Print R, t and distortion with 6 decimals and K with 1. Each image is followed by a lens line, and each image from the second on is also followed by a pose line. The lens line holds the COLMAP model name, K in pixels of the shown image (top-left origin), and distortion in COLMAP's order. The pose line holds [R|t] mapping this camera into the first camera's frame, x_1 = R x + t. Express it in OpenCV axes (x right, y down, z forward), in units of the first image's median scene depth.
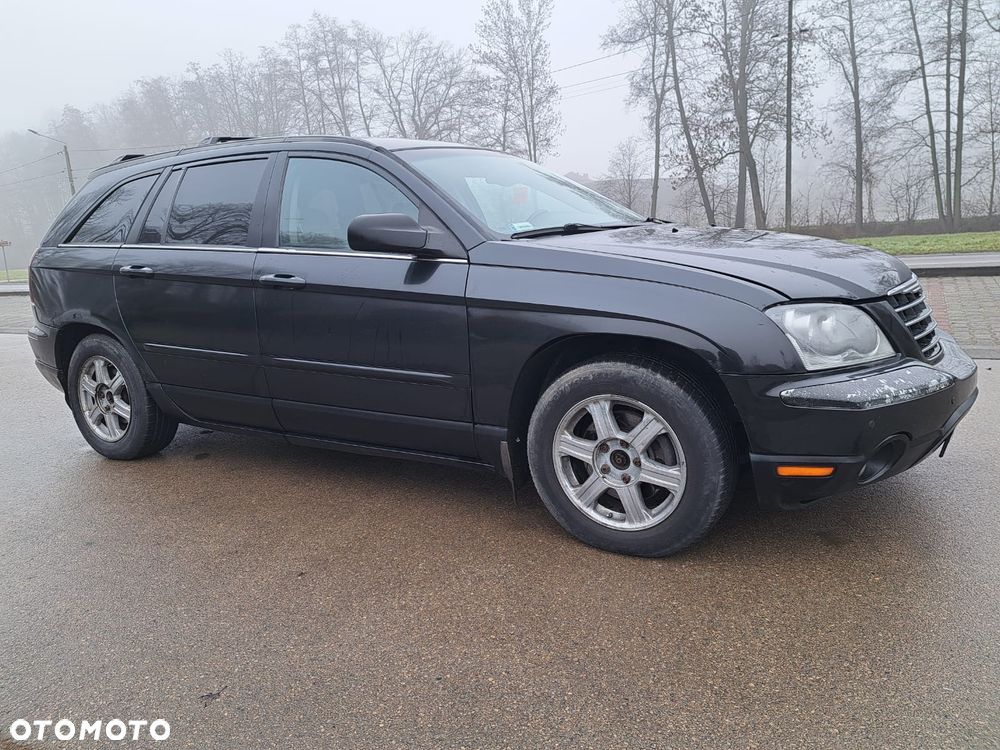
lens RADIAL K [[719.2, 0, 499.5], [0, 719.2, 378.3], [0, 0, 1]] dist [0.076749, -0.069211]
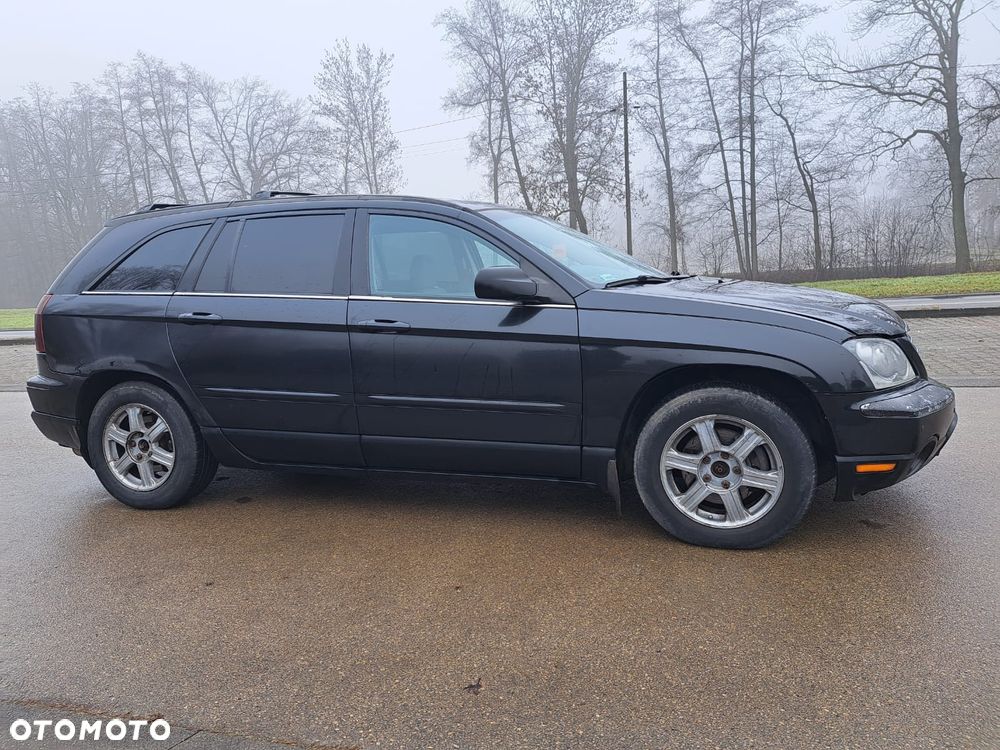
lens RADIAL K [[719.2, 0, 496.4], [0, 719.2, 372.5], [0, 0, 1]] dist [0.076749, -0.069211]
pose [[0.975074, -0.021018, 0.220884, -0.027180], [0.037099, 0.996933, -0.068909, 0.001264], [-0.218758, 0.075386, 0.972863, -0.006440]]
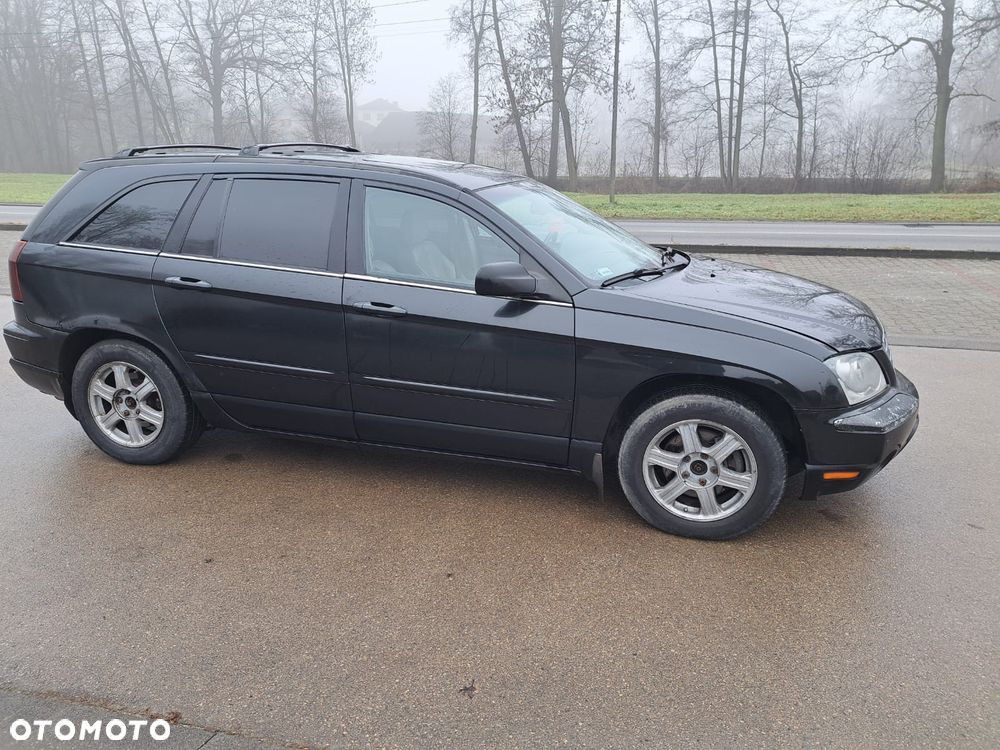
lens RADIAL K [[719.2, 0, 509.0], [0, 719.2, 373.6], [0, 0, 1]] dist [0.076749, -0.069211]
pose [[0.961205, -0.016980, 0.275311, -0.029959], [-0.006226, 0.996514, 0.083198, -0.009346], [-0.275764, -0.081684, 0.957748, -0.007468]]
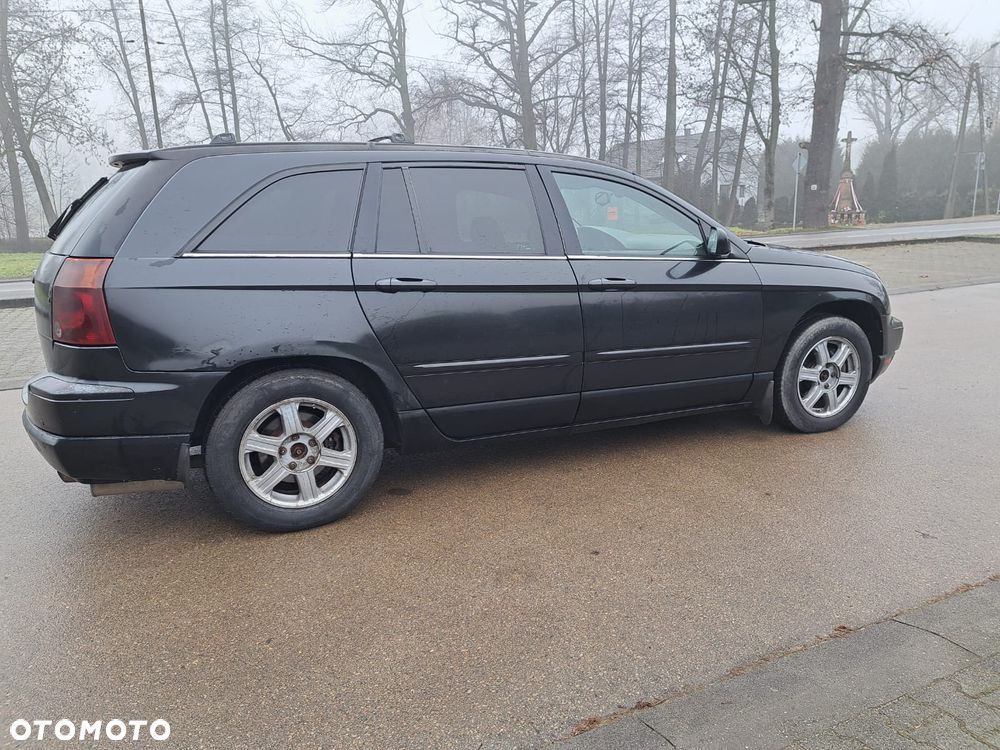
lens RADIAL K [[719.2, 0, 503.1], [0, 719.2, 377.8], [0, 0, 1]] dist [0.076749, -0.069211]
pose [[0.578002, -0.140991, 0.803763, -0.096931], [0.153411, 0.986173, 0.062668, -0.006204], [-0.801486, 0.087084, 0.591639, 0.034848]]
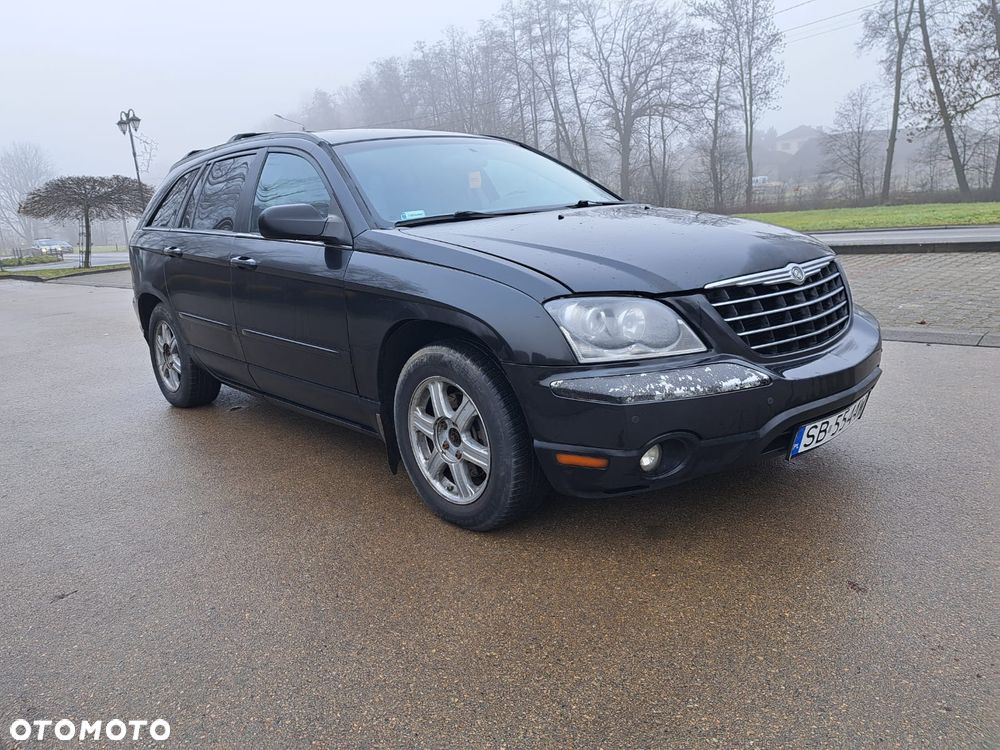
lens RADIAL K [[719.2, 0, 497.4], [0, 719.2, 369.6], [0, 0, 1]] dist [0.076749, -0.069211]
pose [[0.957510, 0.050207, -0.283997, 0.030915], [-0.040173, 0.998349, 0.041052, -0.001983], [0.285589, -0.027899, 0.957946, -0.000015]]
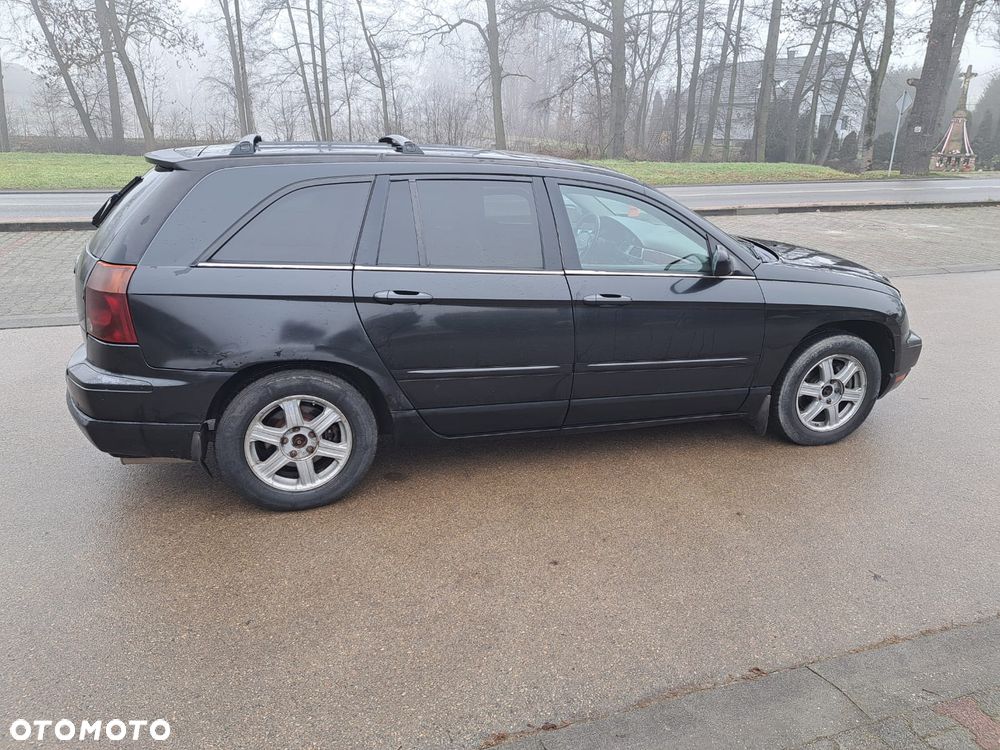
lens RADIAL K [[719.2, 0, 501.7], [0, 719.2, 371.8], [0, 0, 1]] dist [0.076749, -0.069211]
pose [[0.664548, -0.171253, 0.727357, -0.093521], [0.089481, 0.984618, 0.150070, -0.015258], [-0.741869, -0.034644, 0.669649, 0.024670]]
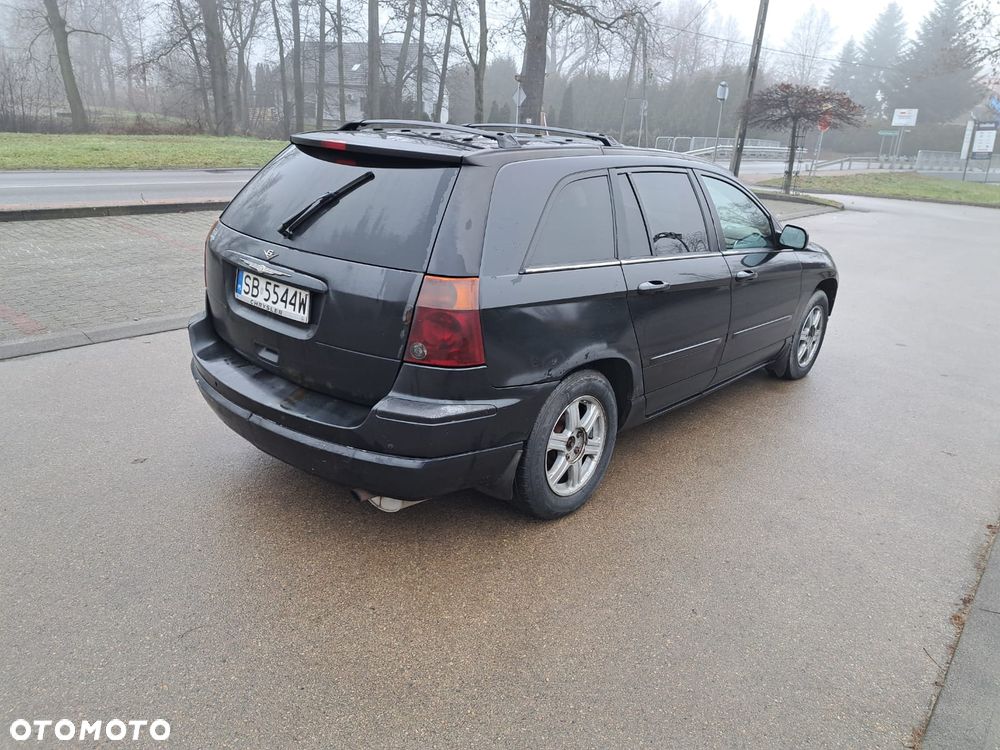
lens RADIAL K [[719.2, 0, 517.0], [0, 719.2, 387.5], [0, 0, 1]] dist [0.076749, -0.069211]
pose [[0.160681, -0.272934, 0.948519, -0.125482], [0.128381, 0.958621, 0.254093, -0.024331], [-0.978621, 0.080944, 0.189072, 0.085916]]
